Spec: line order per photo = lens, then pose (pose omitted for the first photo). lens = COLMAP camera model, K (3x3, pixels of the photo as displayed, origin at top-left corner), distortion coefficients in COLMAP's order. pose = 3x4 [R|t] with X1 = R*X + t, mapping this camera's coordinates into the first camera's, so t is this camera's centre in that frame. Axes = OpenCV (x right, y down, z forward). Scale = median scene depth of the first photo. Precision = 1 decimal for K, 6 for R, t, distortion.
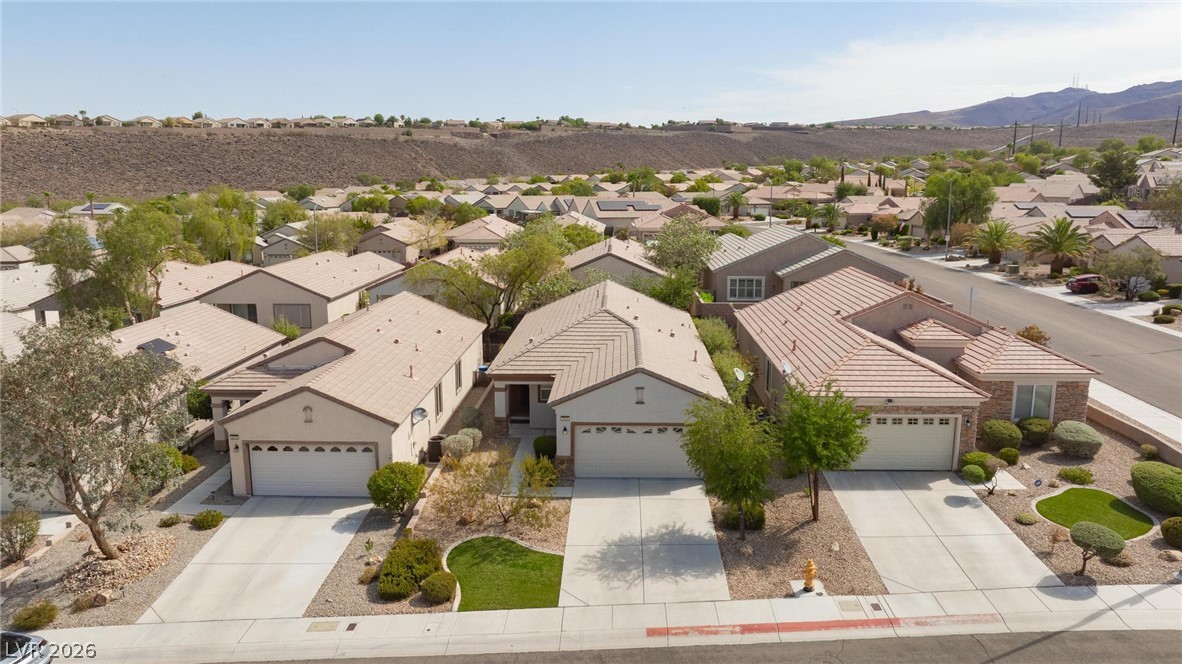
lens RADIAL K [[812.9, 0, 594.4], [0, 812.9, 331.5], [0, 0, 1]] dist [-0.028489, 0.014438]
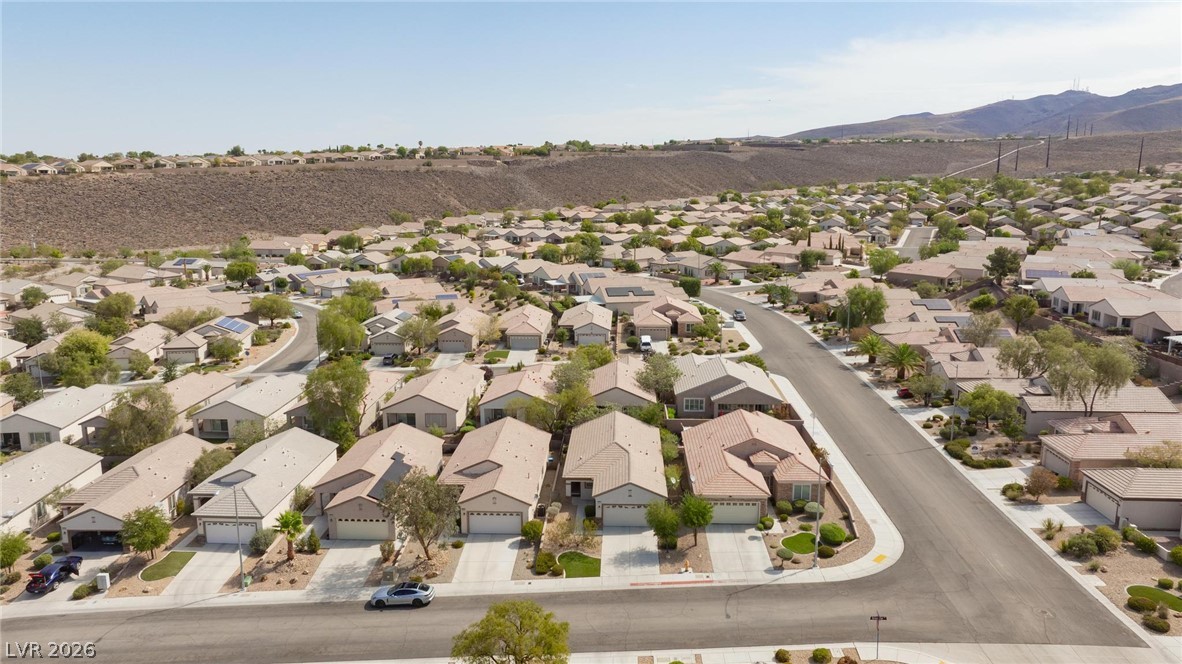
lens RADIAL K [[812.9, 0, 588.5], [0, 812.9, 333.4], [0, 0, 1]] dist [-0.028489, 0.014438]
pose [[0.999925, -0.000169, -0.012225, -0.022206], [0.000249, 0.999979, 0.006539, -0.240035], [0.012224, -0.006541, 0.999904, -0.829214]]
